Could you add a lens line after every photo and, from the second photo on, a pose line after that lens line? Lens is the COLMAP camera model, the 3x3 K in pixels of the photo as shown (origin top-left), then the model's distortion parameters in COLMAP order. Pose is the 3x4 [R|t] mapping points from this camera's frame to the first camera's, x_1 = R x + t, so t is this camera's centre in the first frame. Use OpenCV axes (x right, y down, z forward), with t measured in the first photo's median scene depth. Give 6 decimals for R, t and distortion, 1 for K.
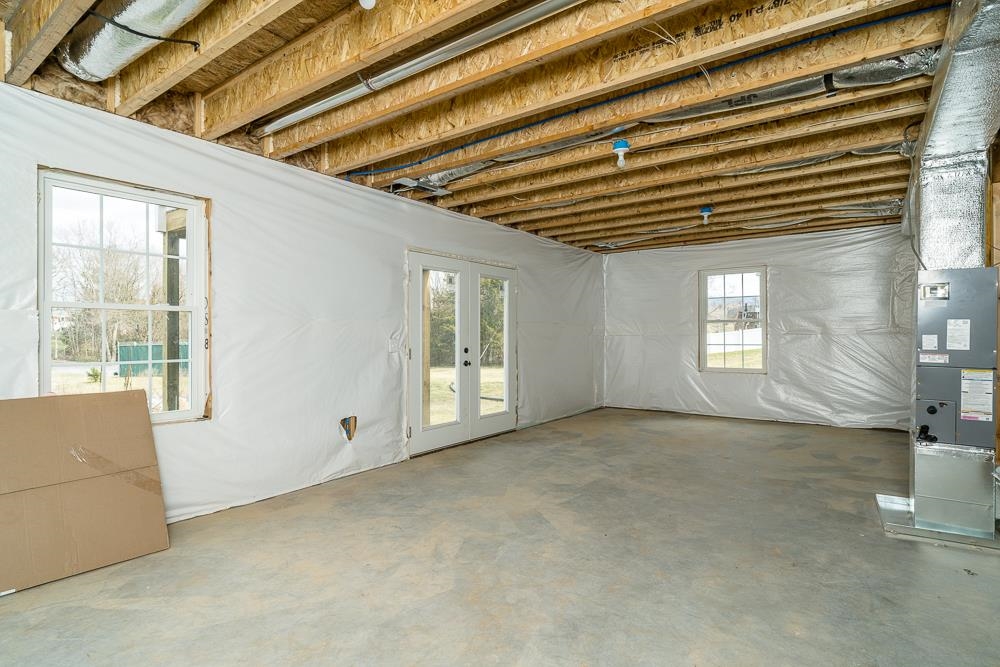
lens RADIAL K [[517.3, 0, 499.7], [0, 517.3, 330.9], [0, 0, 1]] dist [-0.004220, 0.001981]
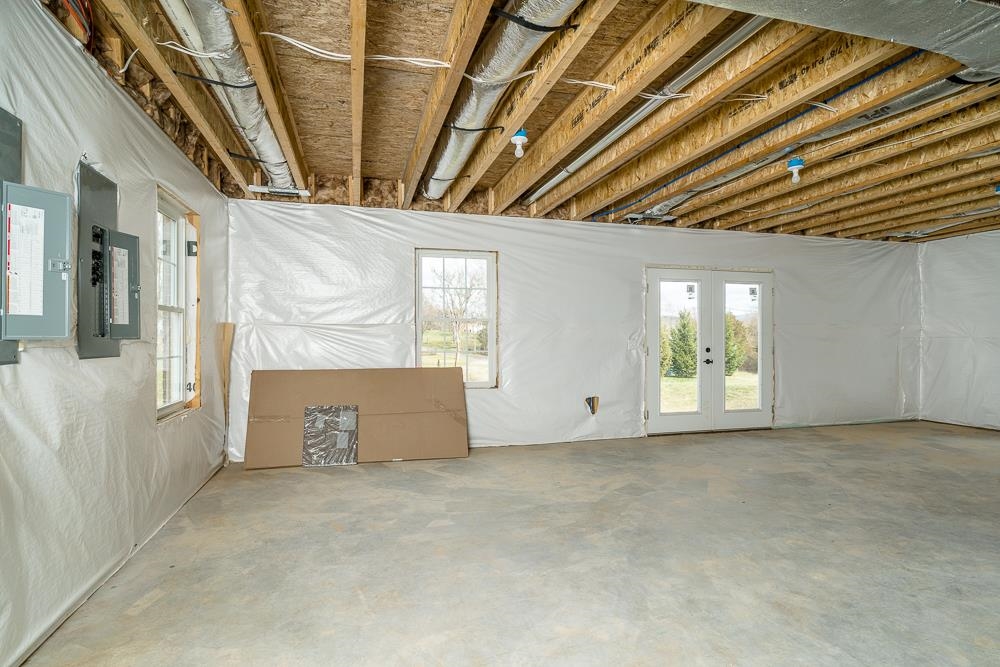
lens RADIAL K [[517.3, 0, 500.5], [0, 517.3, 336.8], [0, 0, 1]] dist [-0.004220, 0.001981]
pose [[0.785521, 0.002359, -0.618830, 0.445564], [0.004035, 0.999952, 0.008933, -0.004099], [0.618822, -0.009515, 0.785474, -0.260508]]
